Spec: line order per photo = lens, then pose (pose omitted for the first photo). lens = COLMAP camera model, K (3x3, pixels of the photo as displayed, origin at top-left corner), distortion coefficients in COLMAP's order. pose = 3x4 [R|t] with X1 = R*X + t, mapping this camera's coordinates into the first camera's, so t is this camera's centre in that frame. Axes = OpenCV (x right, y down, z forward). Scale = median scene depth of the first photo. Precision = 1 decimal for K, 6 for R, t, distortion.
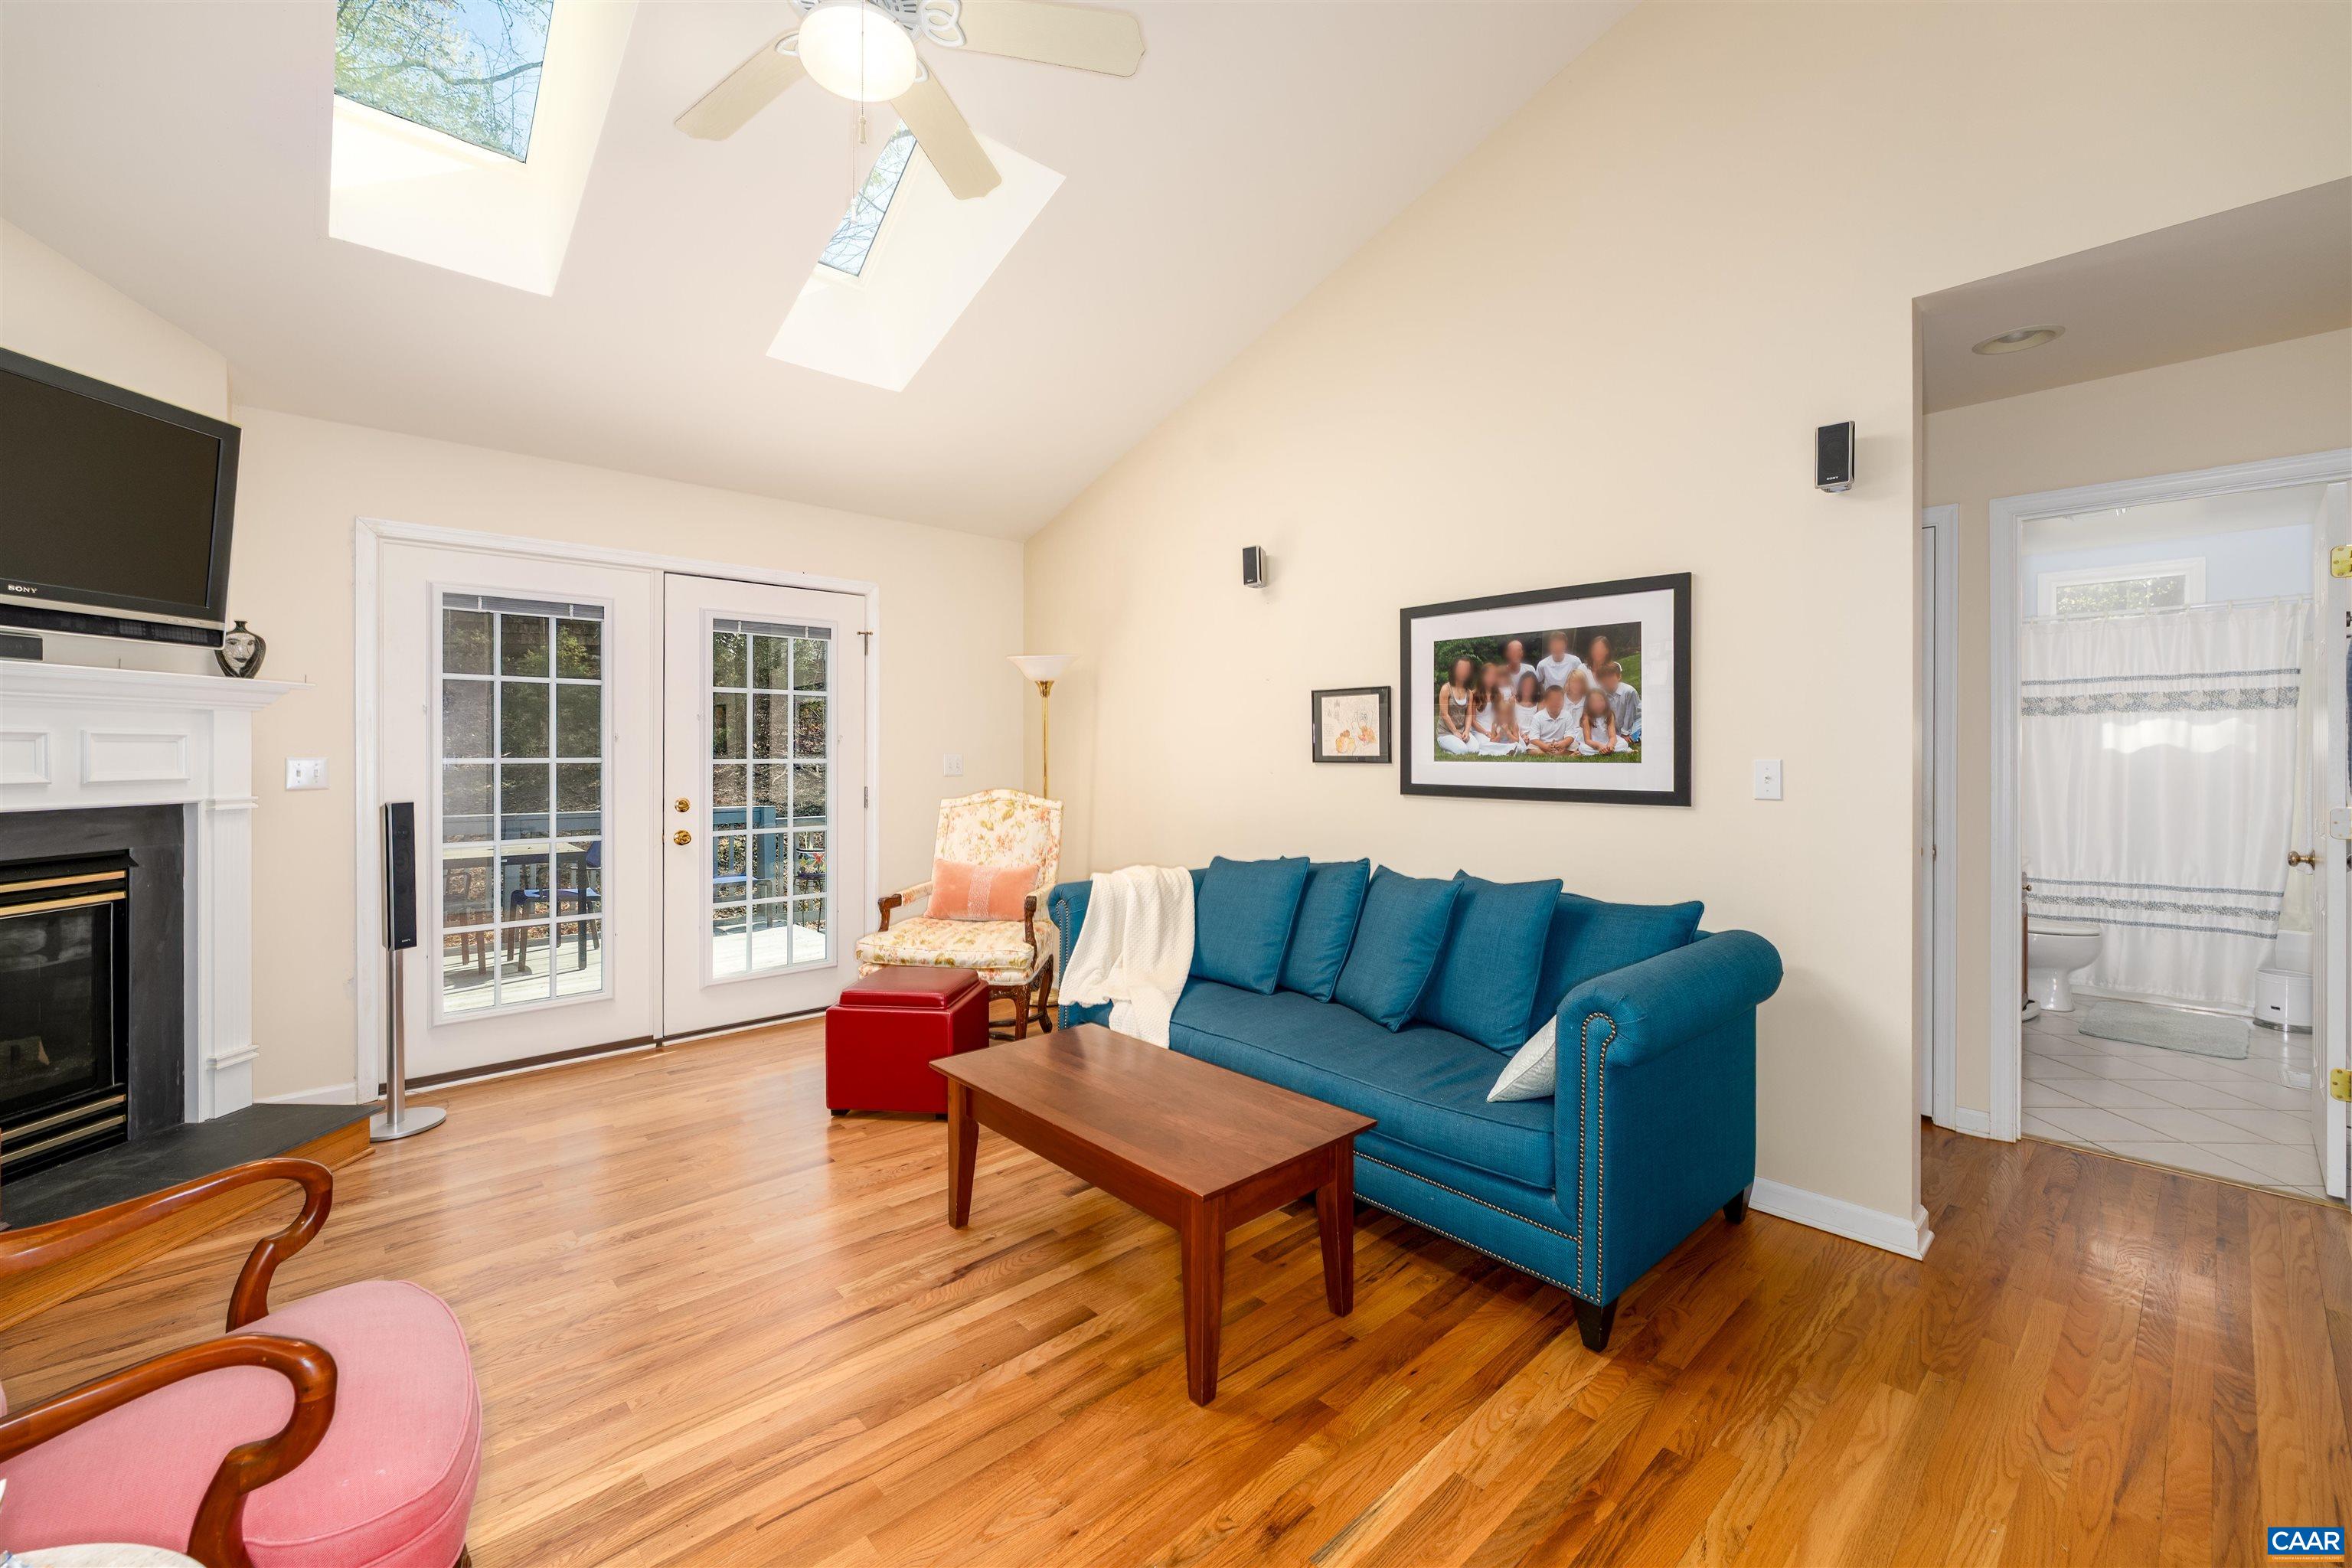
lens RADIAL K [[960.0, 0, 1168.5], [0, 960.0, 749.8], [0, 0, 1]] dist [0.000804, -0.000457]
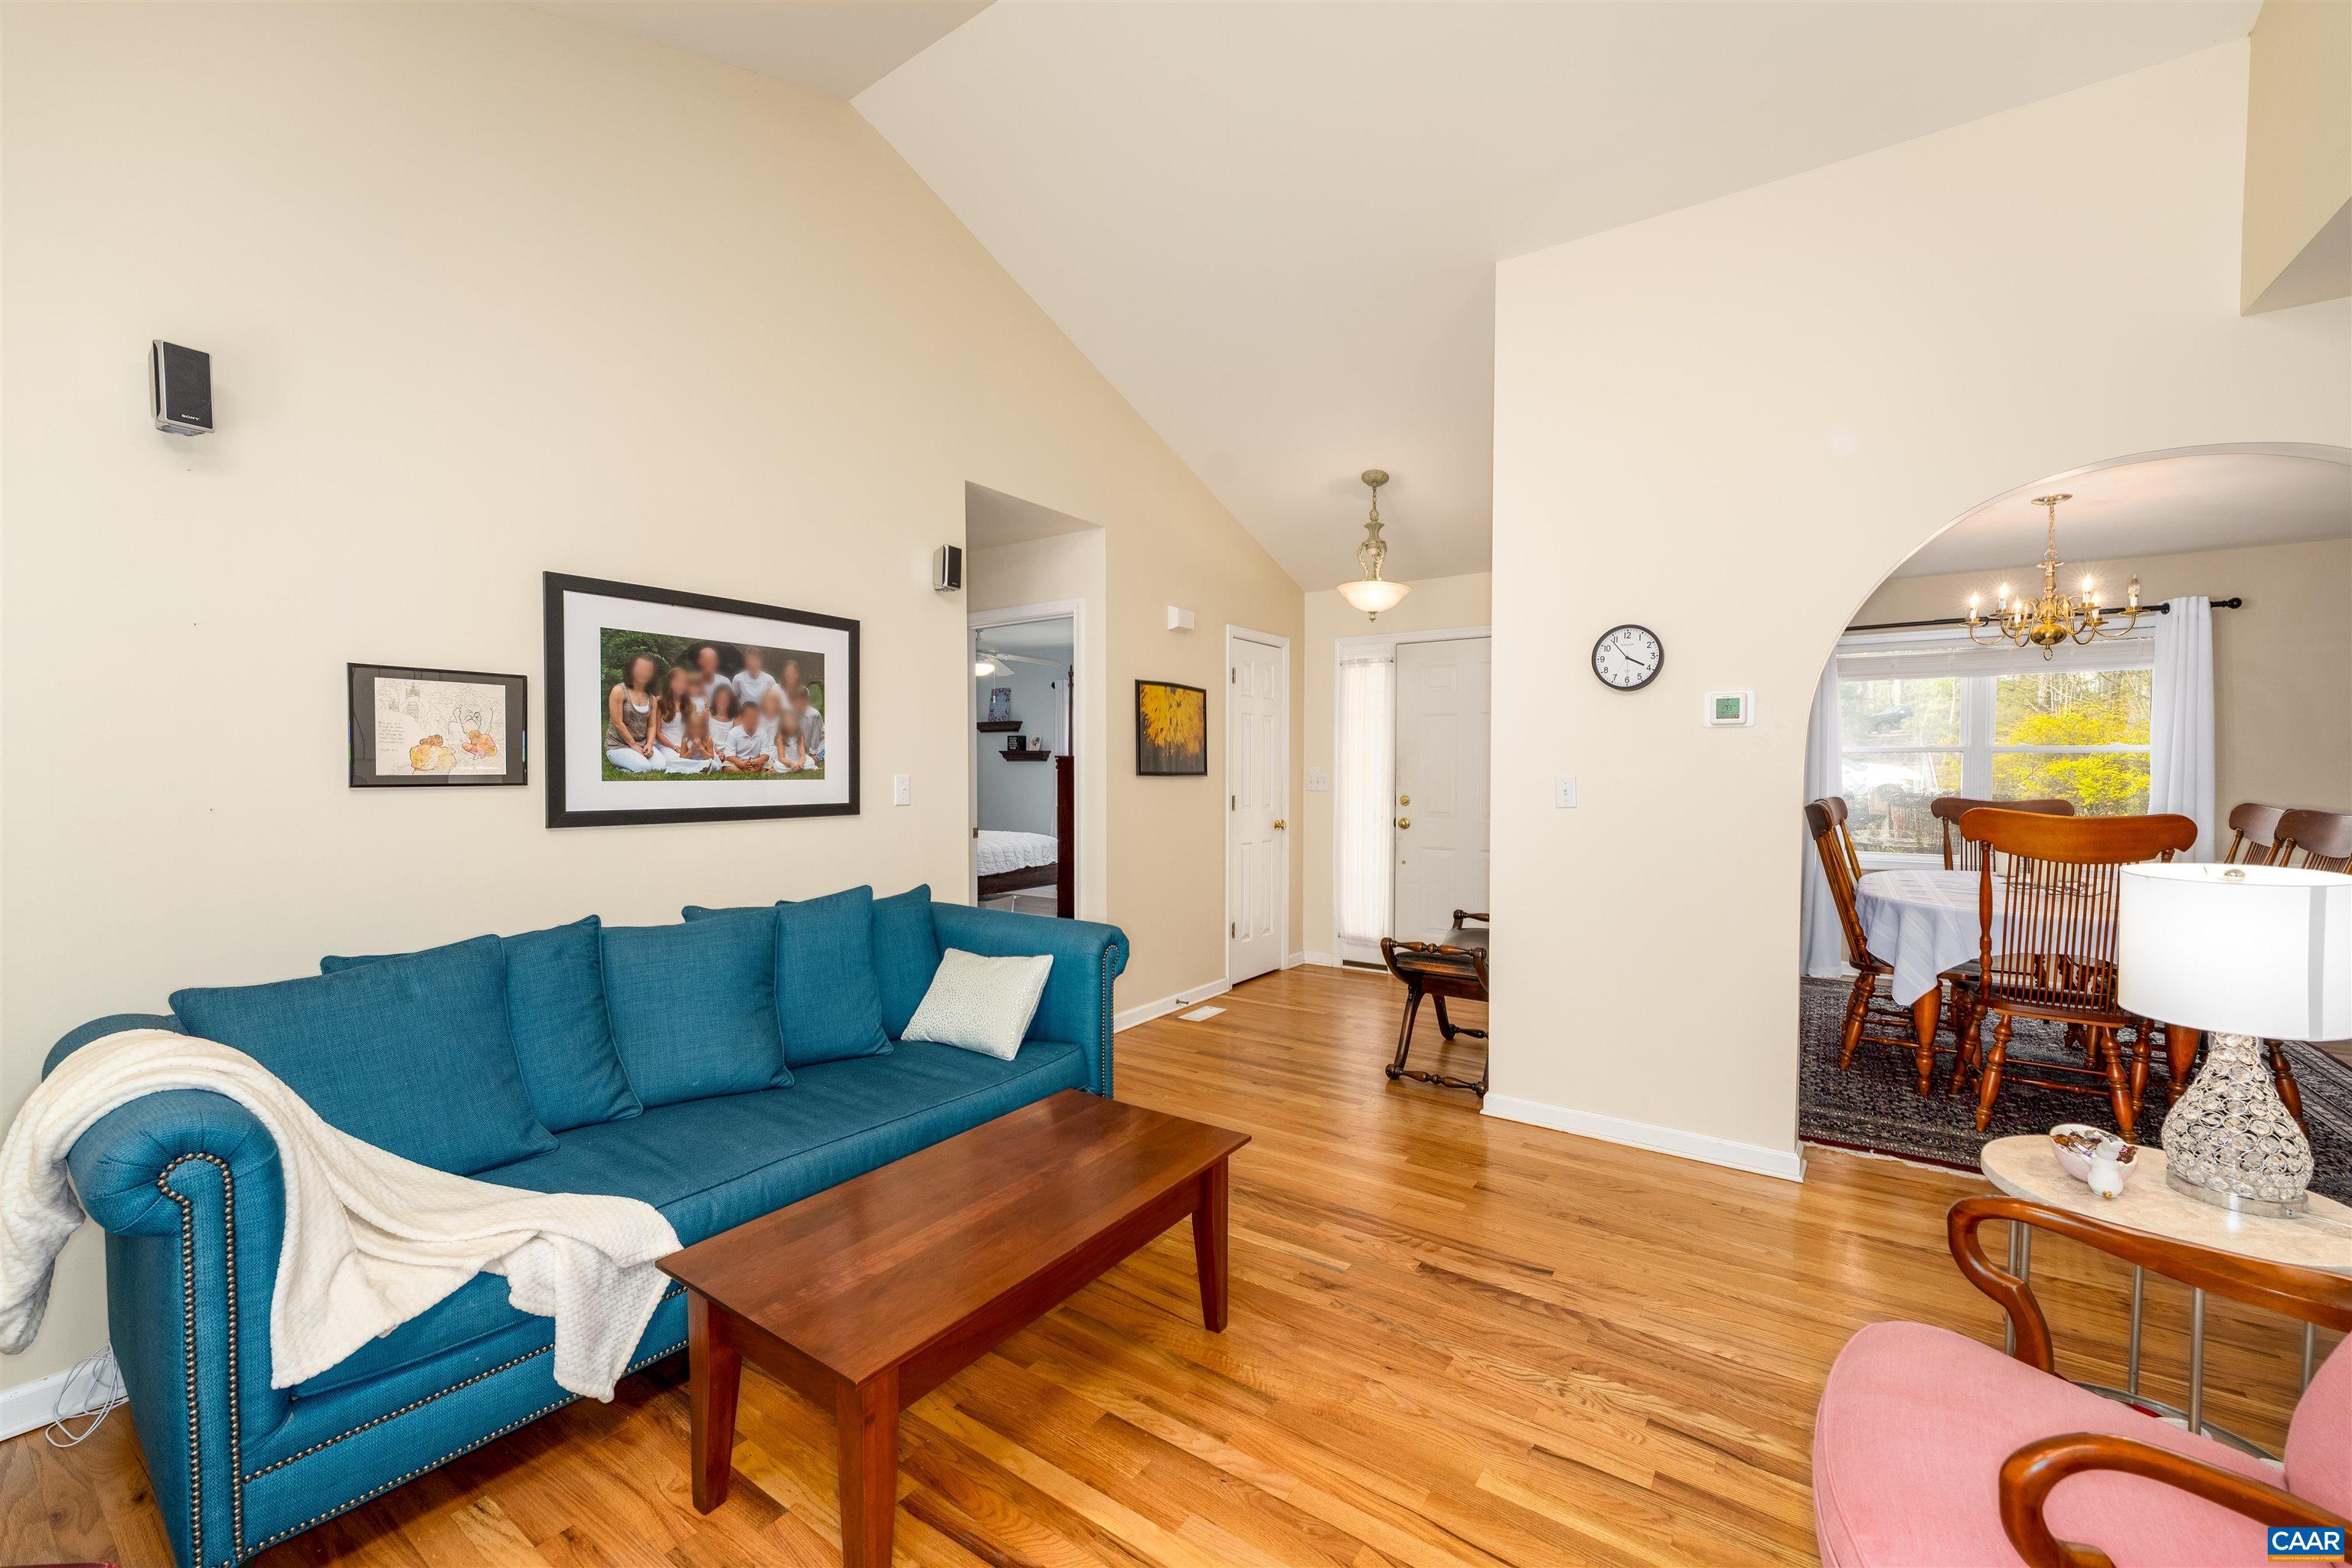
lens RADIAL K [[960.0, 0, 1176.5], [0, 960.0, 780.7], [0, 0, 1]] dist [0.000804, -0.000457]
pose [[-0.228035, -0.012167, 0.973577, -0.619064], [-0.004370, 0.999925, 0.011473, 0.000457], [-0.973643, -0.001638, -0.228071, 0.754643]]
